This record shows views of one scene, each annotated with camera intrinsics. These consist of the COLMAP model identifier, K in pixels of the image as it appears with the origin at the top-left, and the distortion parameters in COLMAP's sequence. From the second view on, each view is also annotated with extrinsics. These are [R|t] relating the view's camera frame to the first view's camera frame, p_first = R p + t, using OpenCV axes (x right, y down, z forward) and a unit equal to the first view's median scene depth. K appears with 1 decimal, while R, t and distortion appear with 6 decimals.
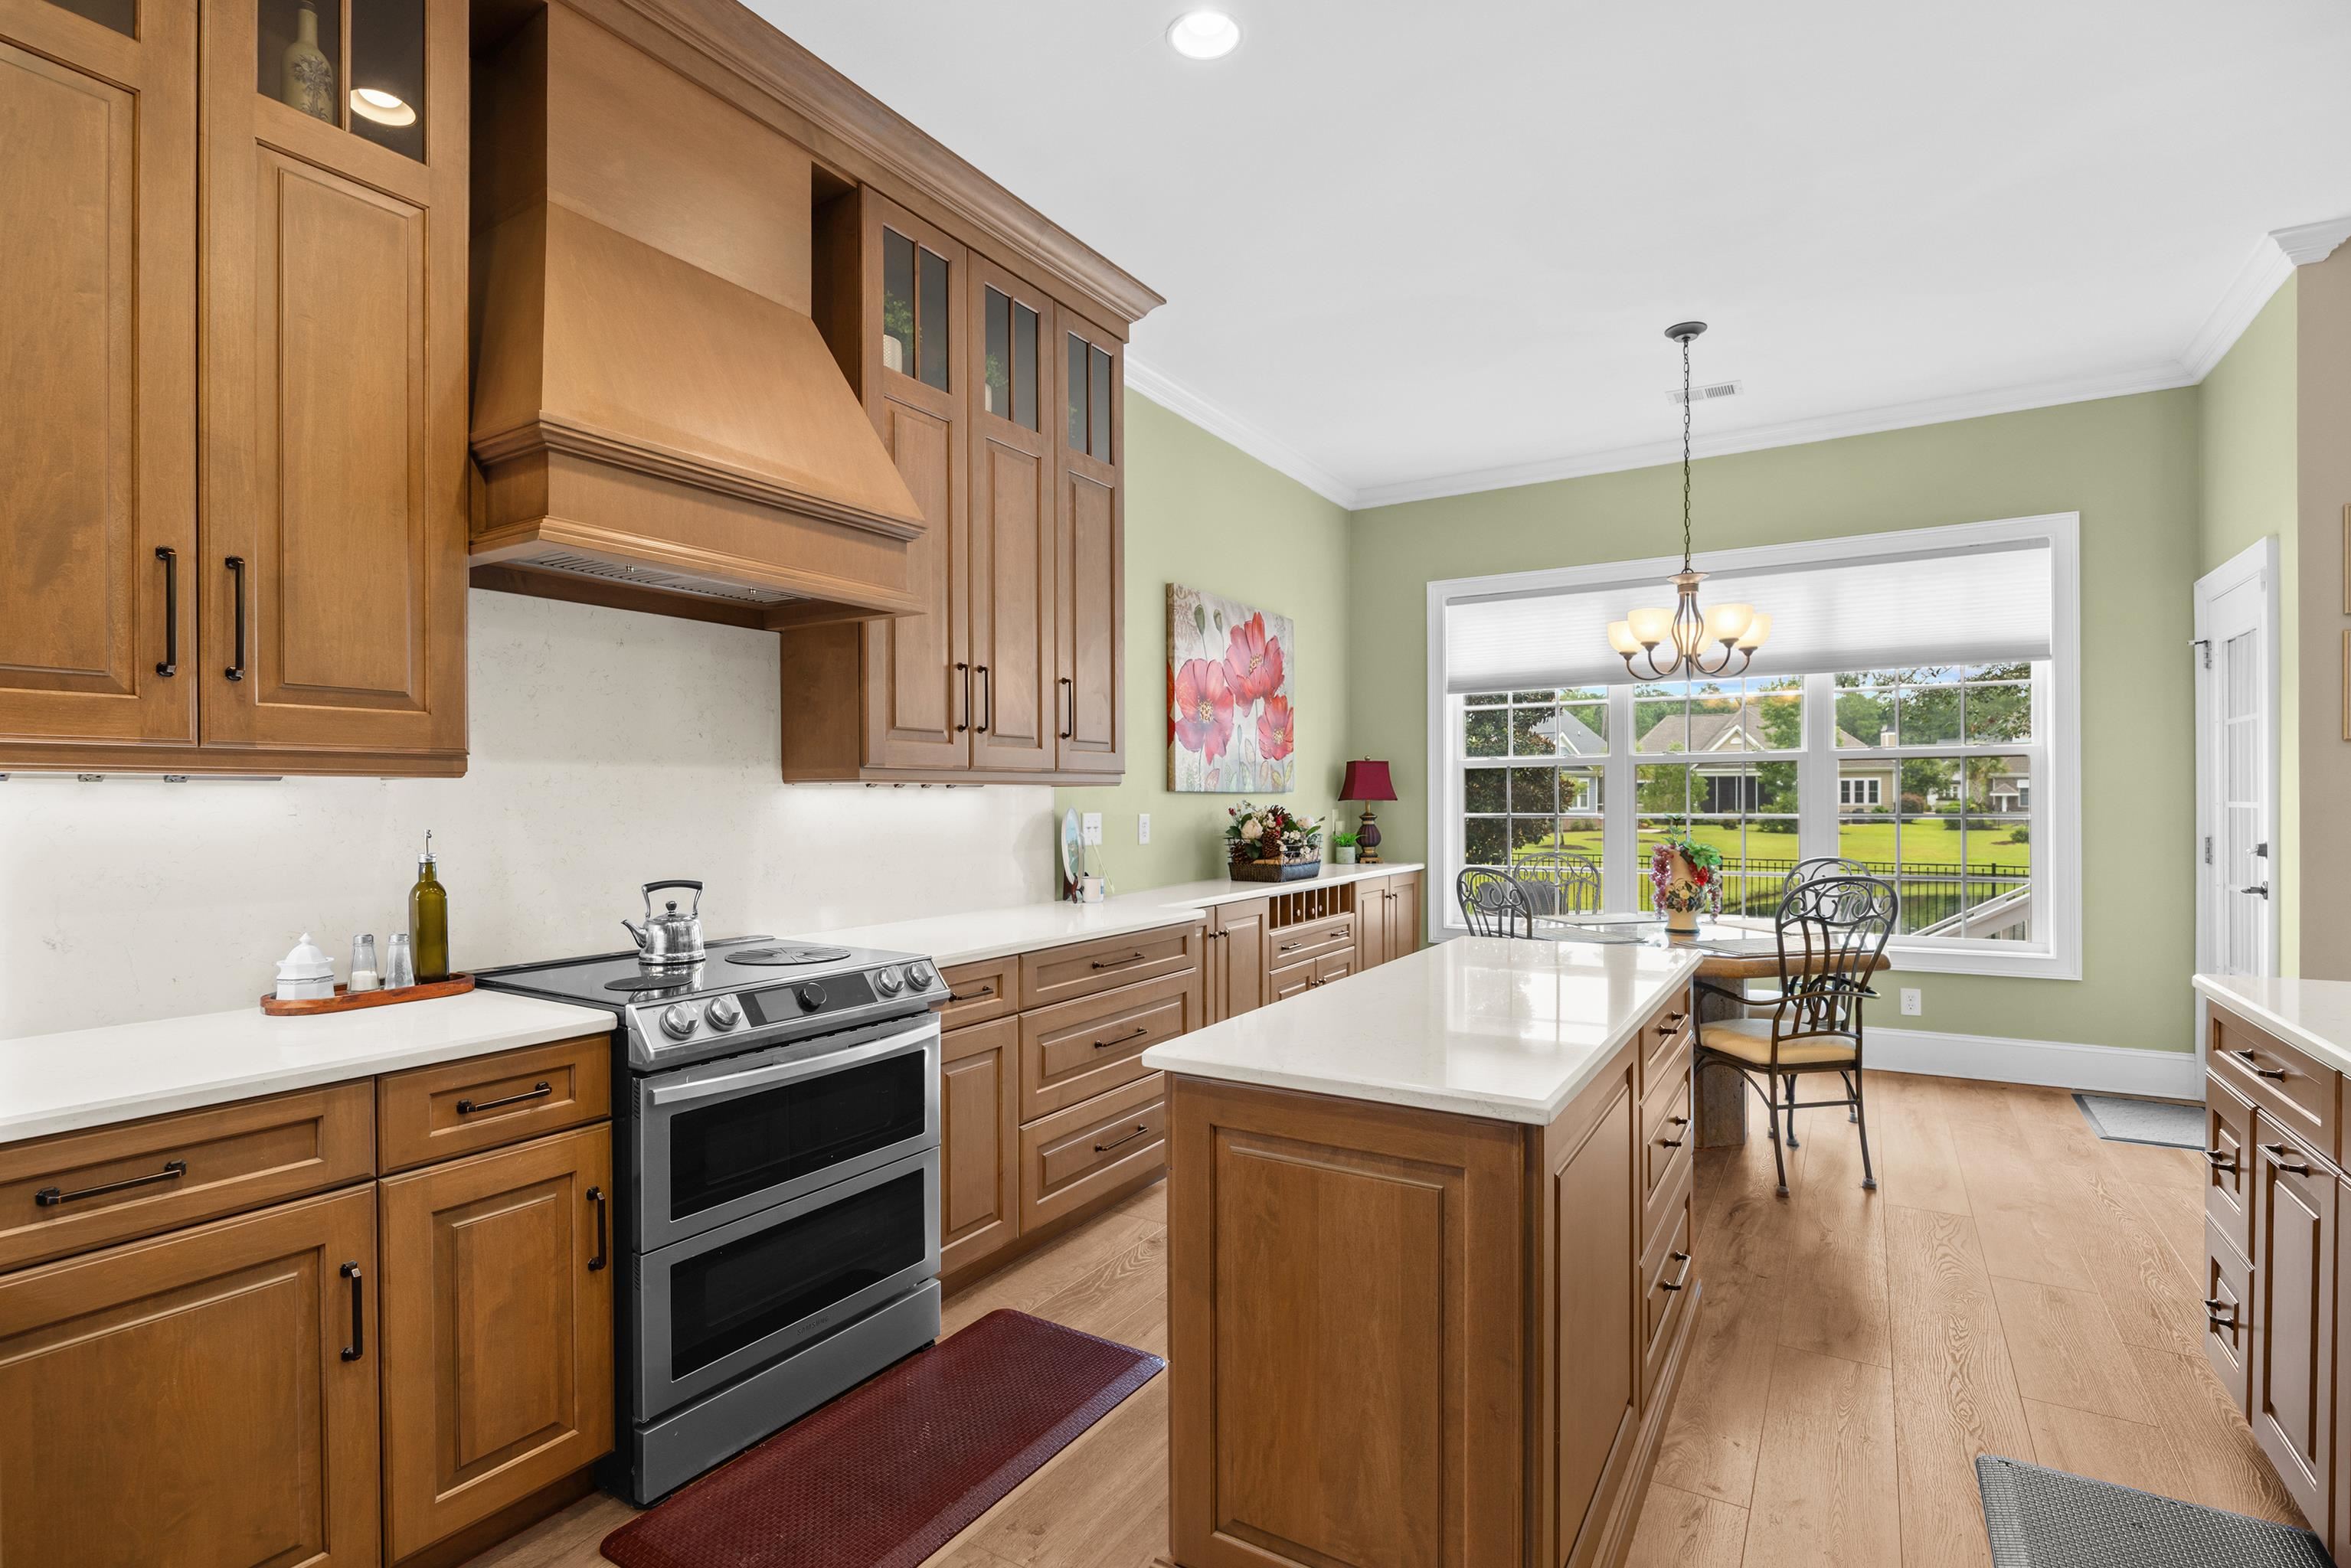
lens RADIAL K [[1139.4, 0, 1178.5], [0, 1139.4, 800.9], [0, 0, 1]] dist [-0.001295, -0.000348]
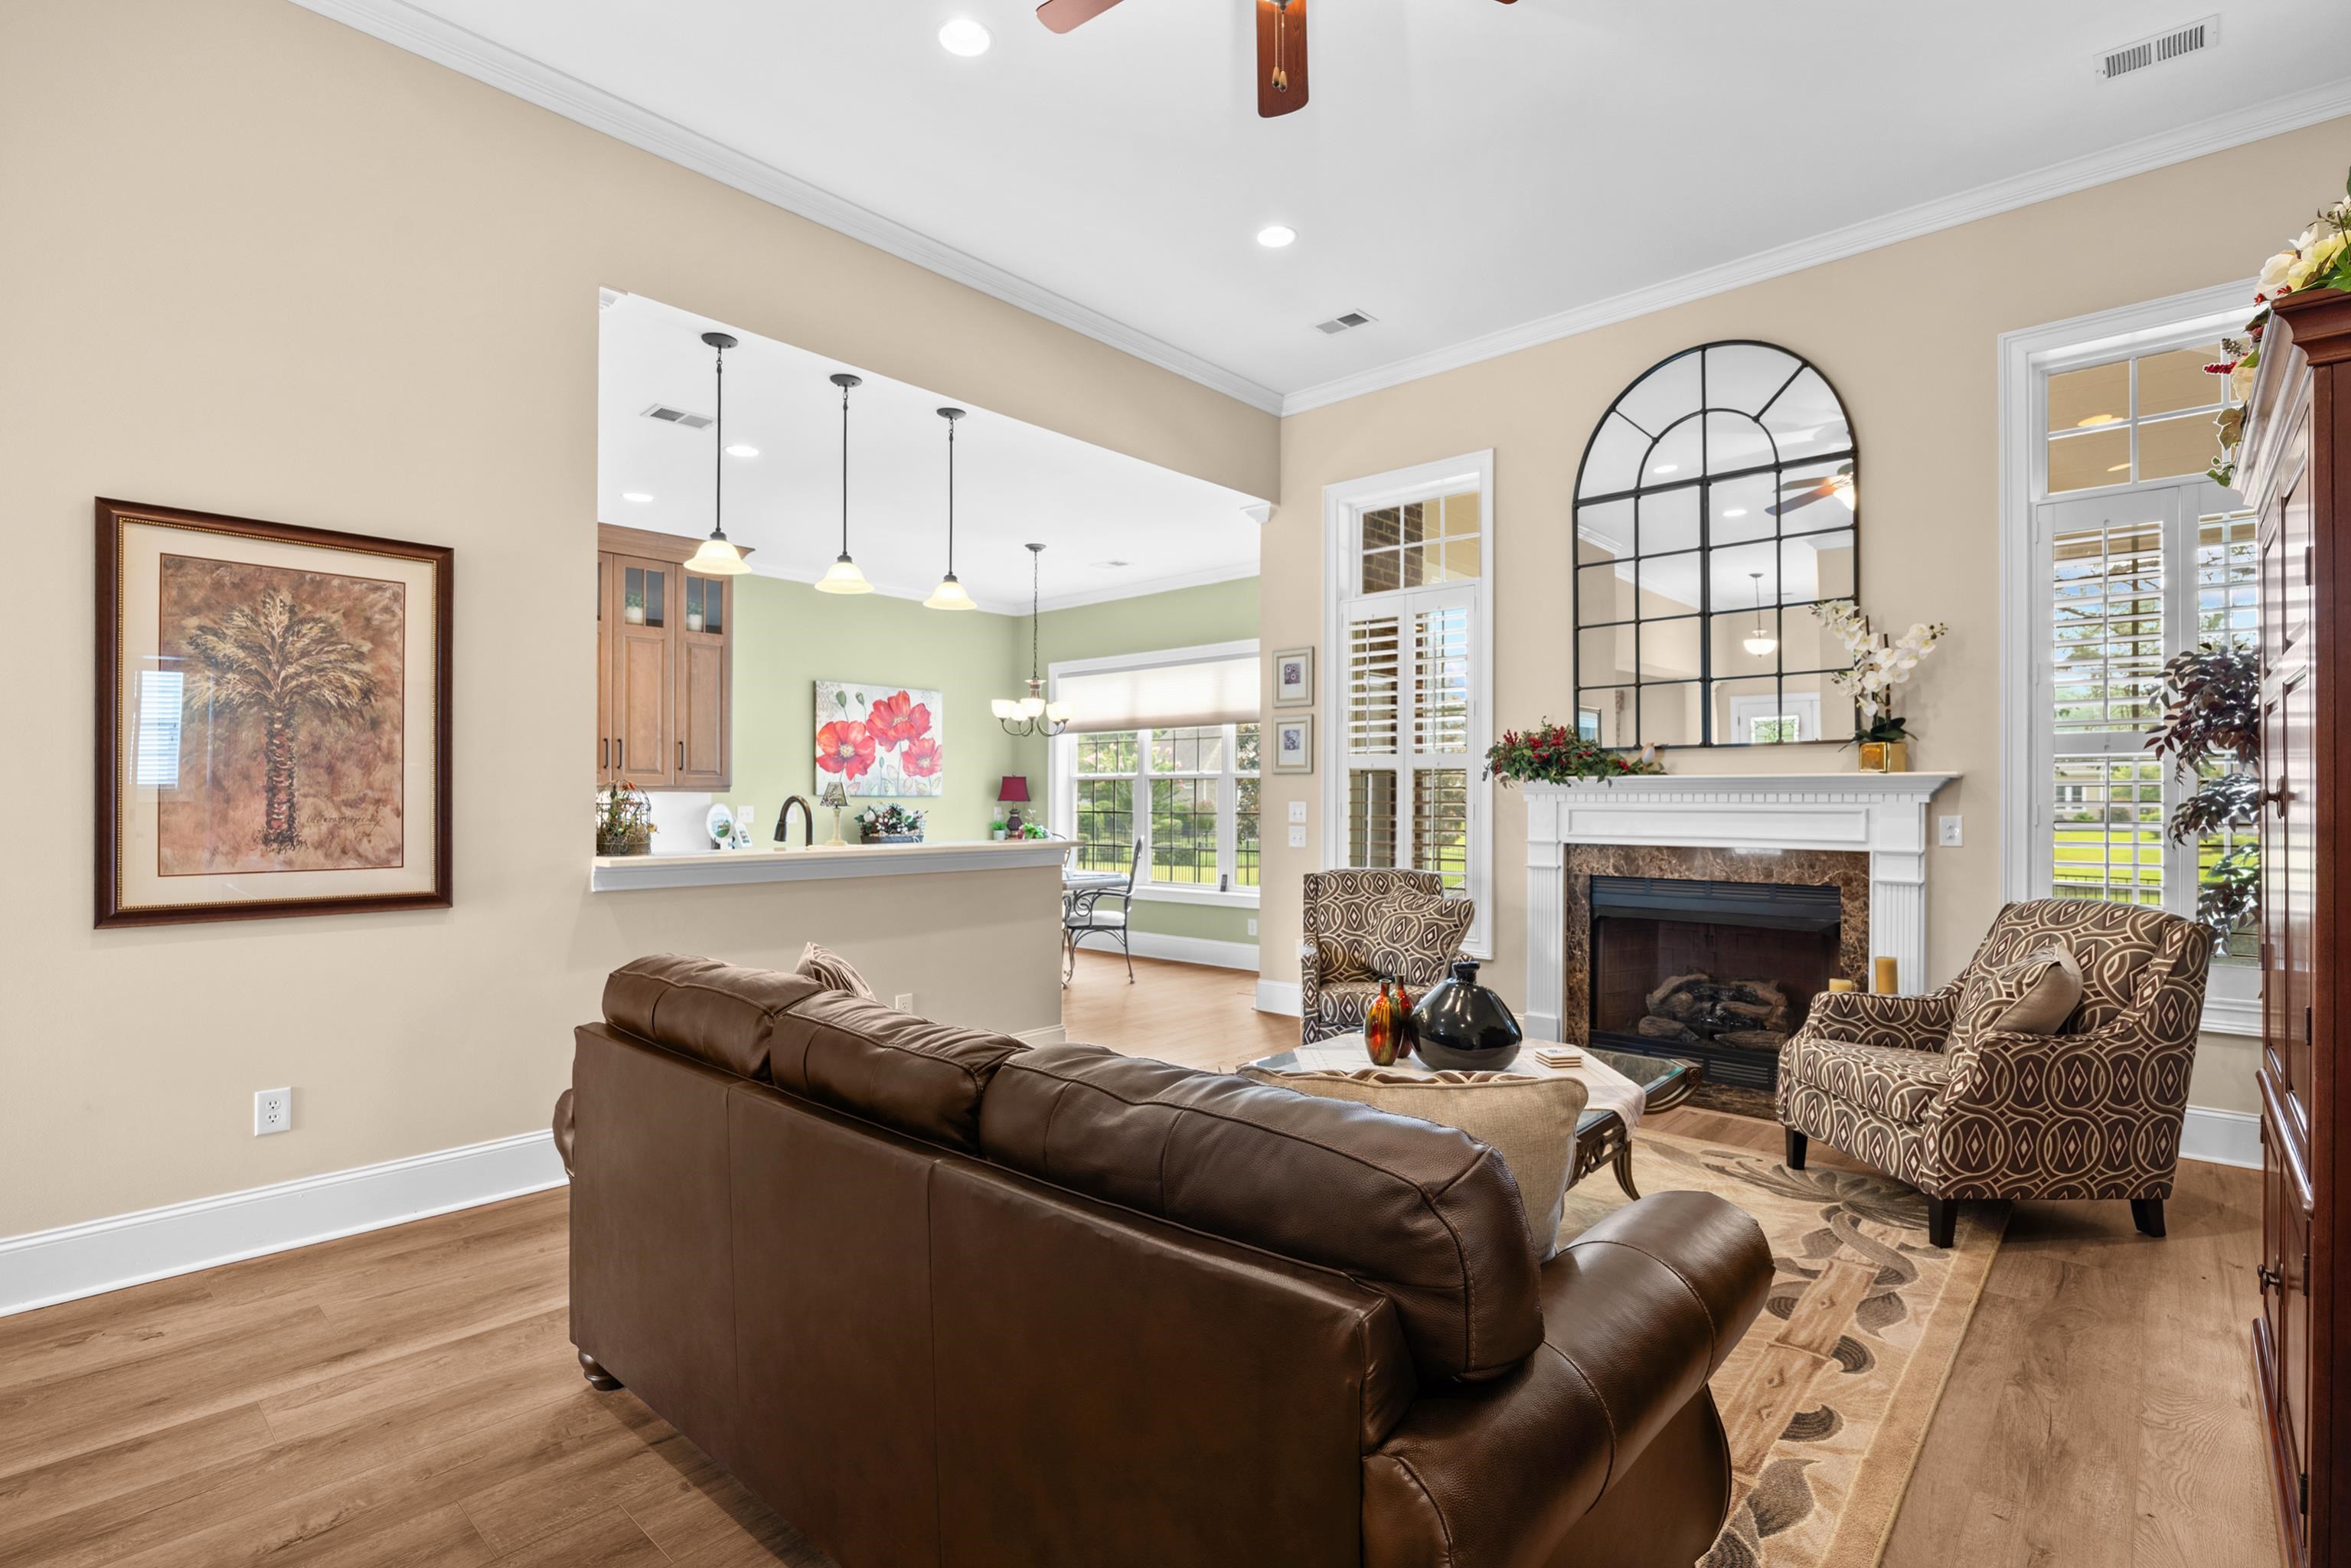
lens RADIAL K [[1111.0, 0, 1175.5], [0, 1111.0, 784.0], [0, 0, 1]] dist [-0.000597, -0.000076]
pose [[0.982256, 0.006236, -0.187443, 1.025445], [-0.008986, 0.999864, -0.013823, -0.007495], [0.187332, 0.015262, 0.982178, -0.727855]]
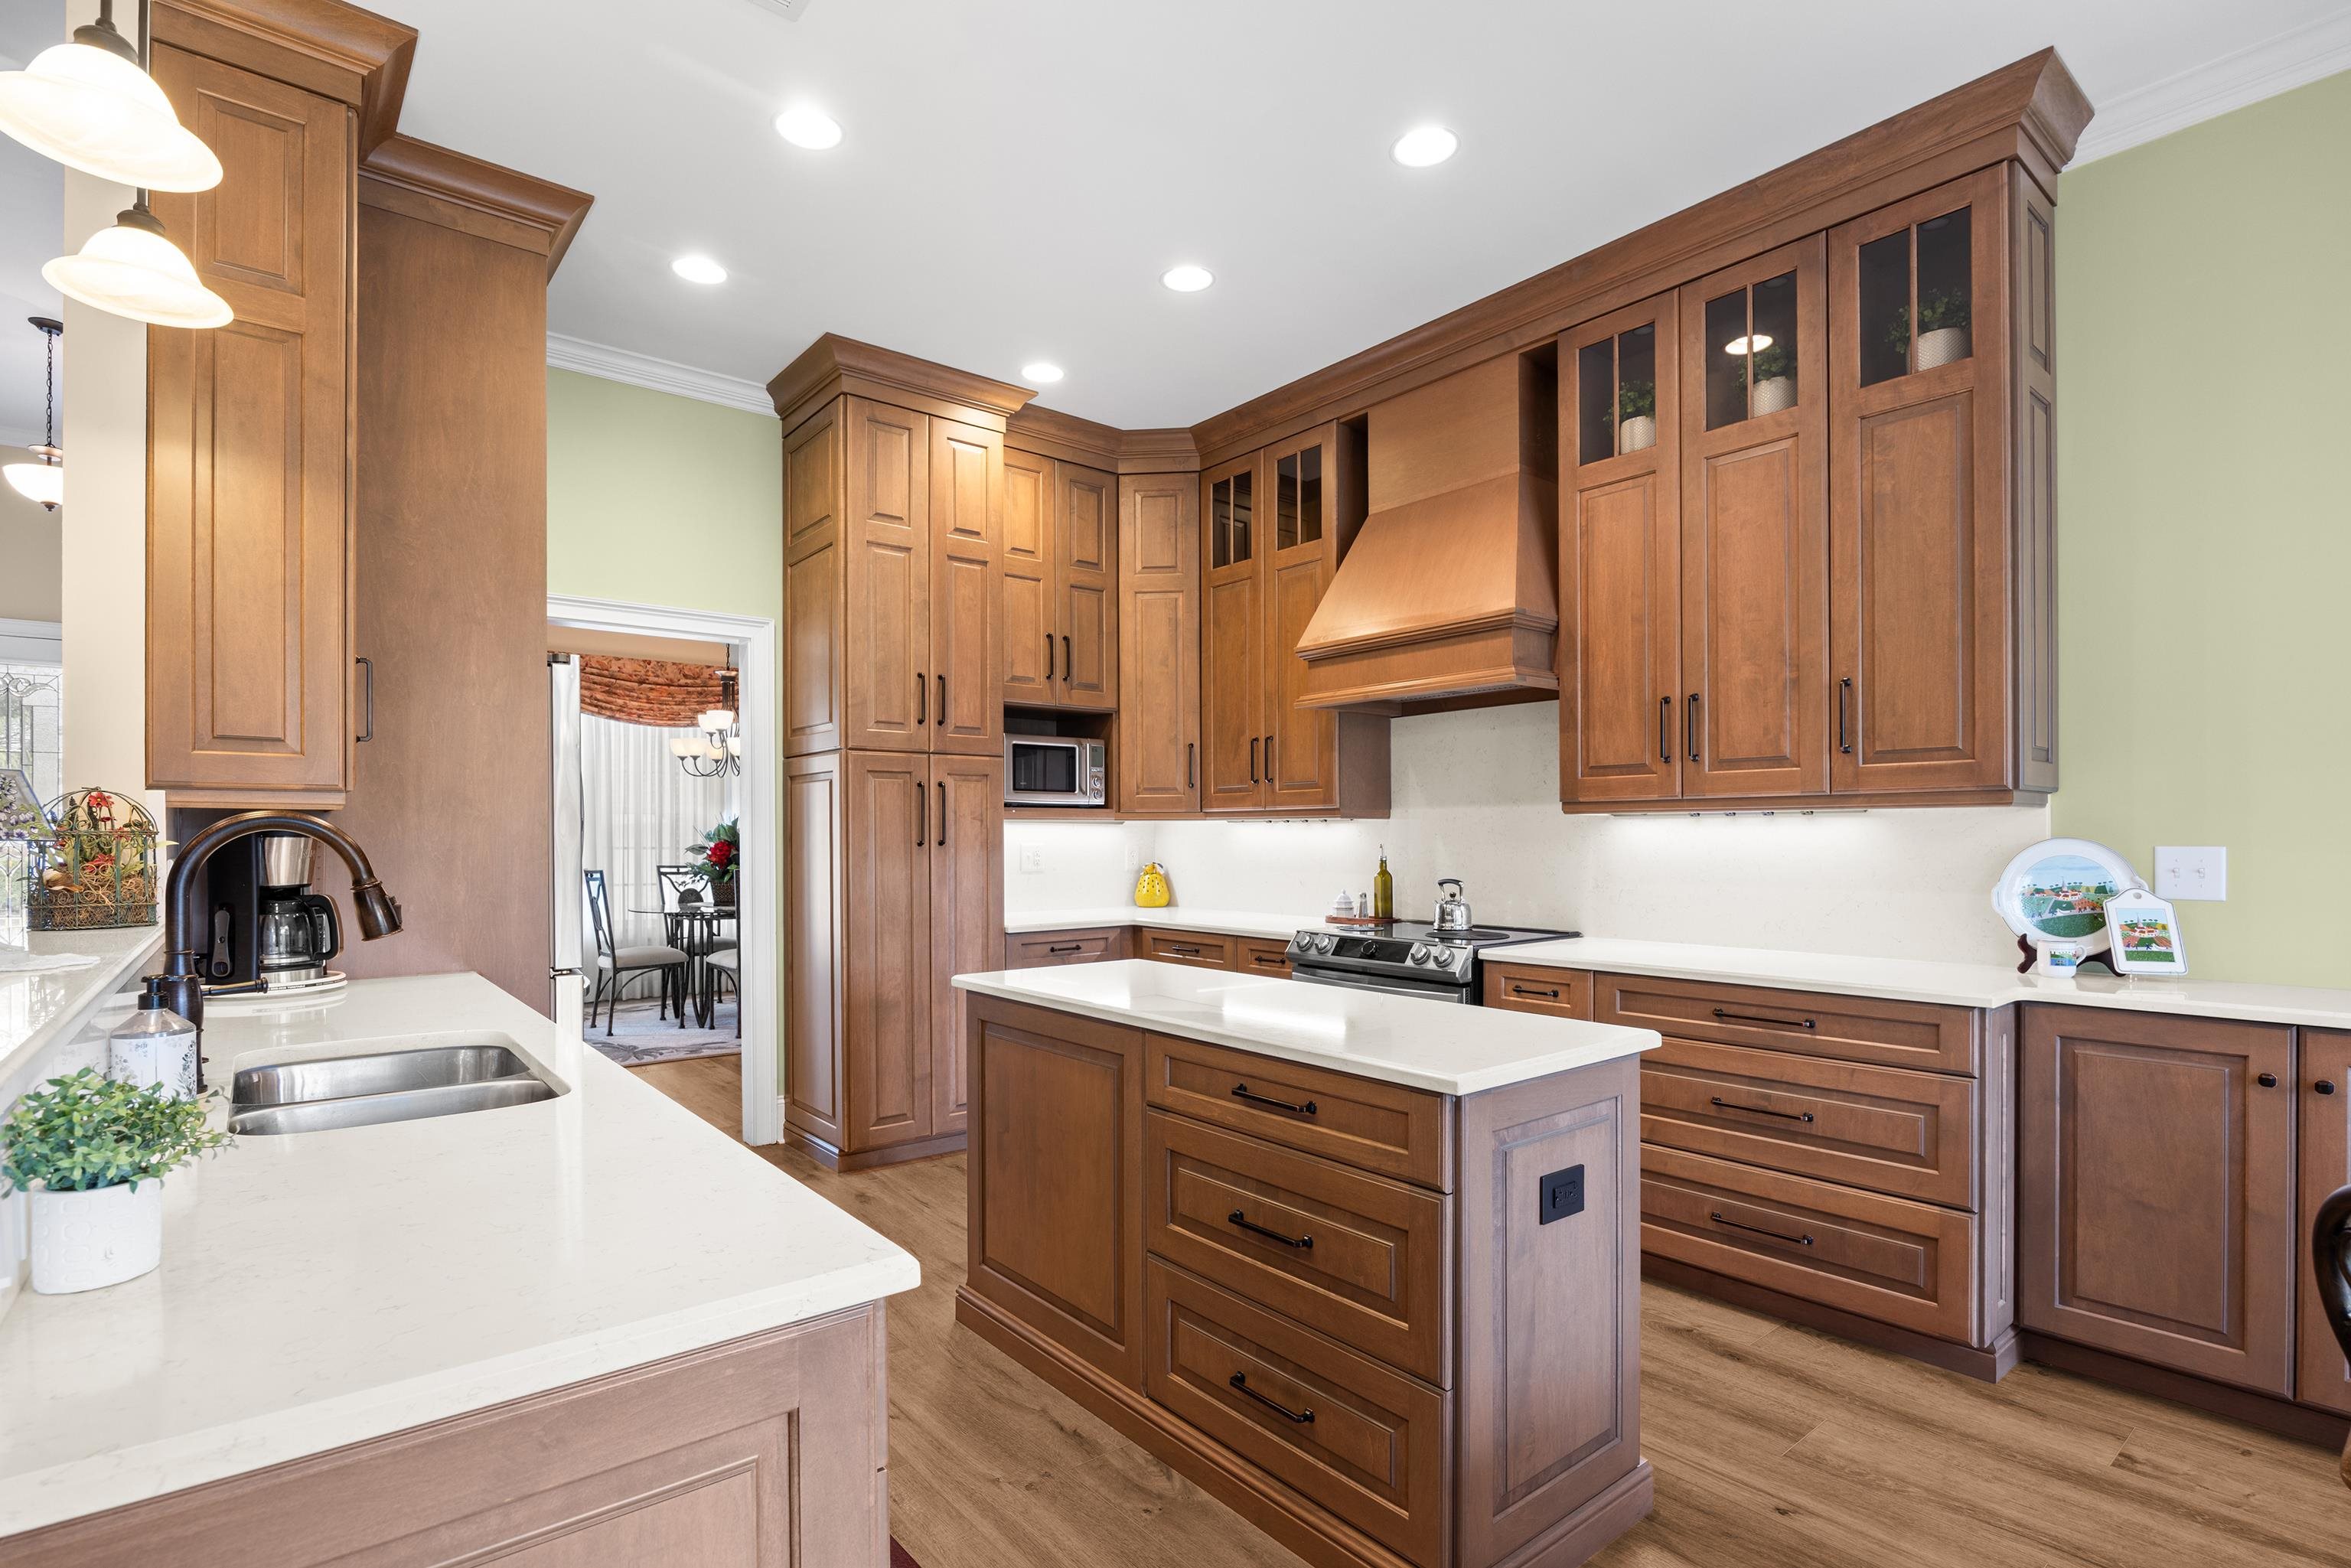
lens RADIAL K [[1133.5, 0, 1175.9], [0, 1133.5, 834.2], [0, 0, 1]] dist [0.000018, -0.000024]
pose [[-0.335032, 0.003628, -0.942200, 0.719041], [0.001527, 0.999993, 0.003307, 0.000662], [0.942206, -0.000331, -0.335035, 0.712407]]
